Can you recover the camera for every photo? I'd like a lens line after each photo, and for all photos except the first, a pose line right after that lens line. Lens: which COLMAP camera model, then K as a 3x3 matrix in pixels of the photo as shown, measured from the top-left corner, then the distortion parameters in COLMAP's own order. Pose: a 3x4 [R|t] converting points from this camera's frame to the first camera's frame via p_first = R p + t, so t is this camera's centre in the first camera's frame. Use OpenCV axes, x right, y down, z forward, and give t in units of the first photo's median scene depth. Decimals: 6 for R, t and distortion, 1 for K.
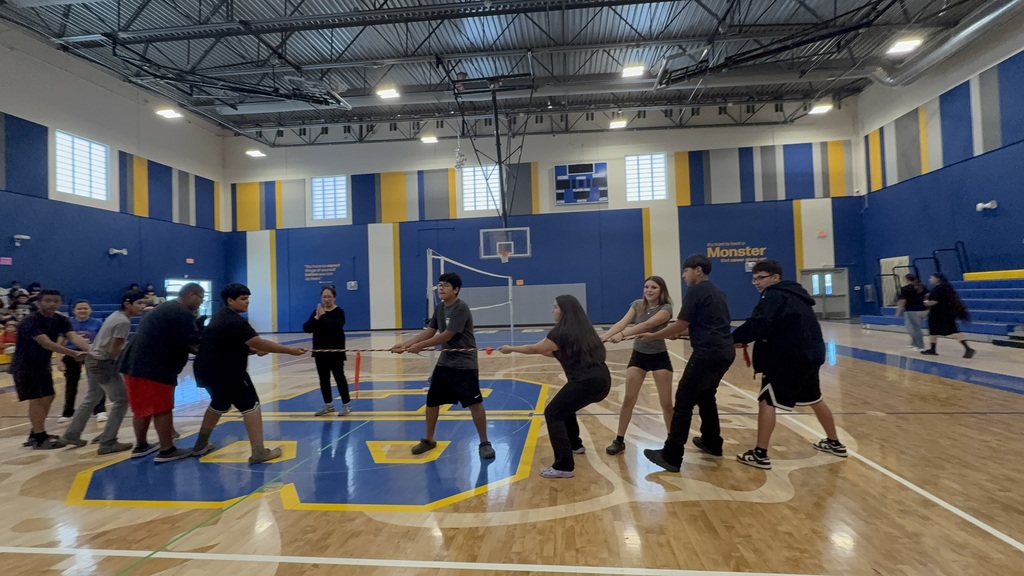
lens RADIAL K [[462.7, 0, 515.9], [0, 462.7, 290.4], [0, 0, 1]] dist [-0.002569, -0.000629]
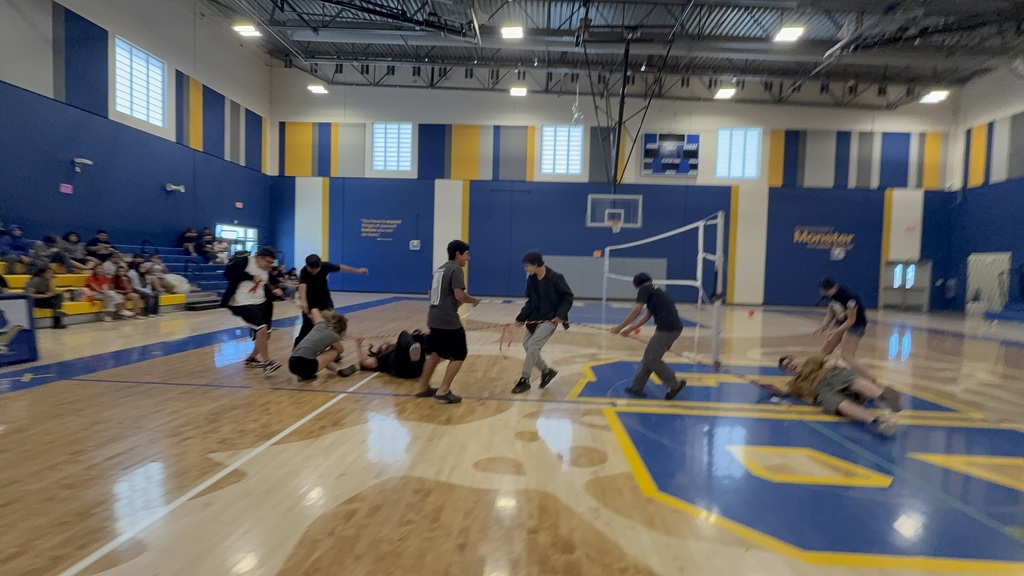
lens RADIAL K [[462.7, 0, 512.1], [0, 462.7, 294.4], [0, 0, 1]] dist [-0.002569, -0.000629]
pose [[0.995157, 0.060770, 0.077261, -0.243916], [-0.066161, 0.995403, 0.069247, 0.011938], [-0.072698, -0.074024, 0.994603, 0.058889]]
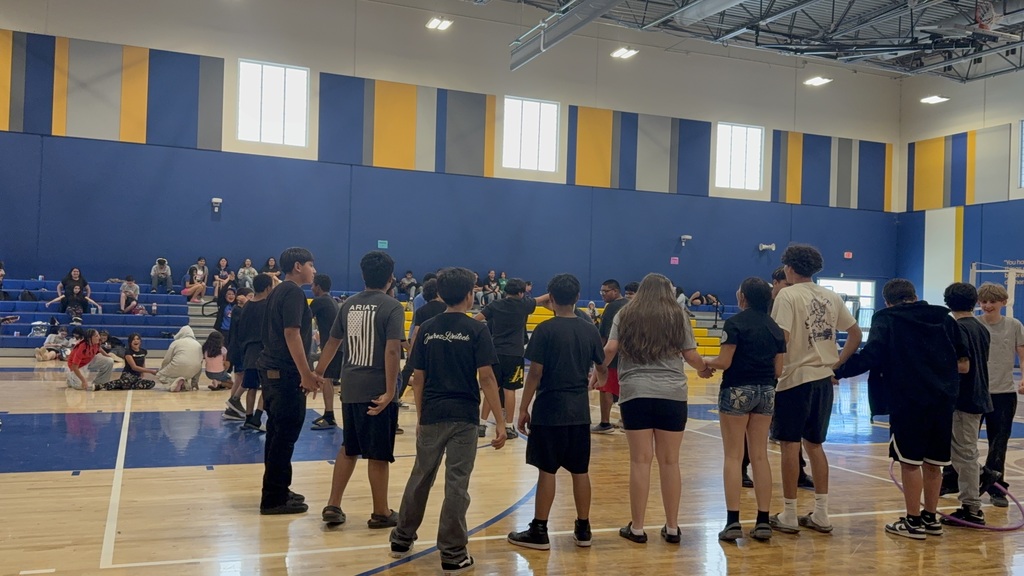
lens RADIAL K [[925.5, 0, 511.0], [0, 925.5, 284.2], [0, 0, 1]] dist [0.080617, -0.008525]
pose [[0.480339, 0.030251, -0.876561, 0.392830], [-0.032996, 0.999321, 0.016406, -0.023517], [0.876462, 0.021043, 0.481011, -0.235177]]
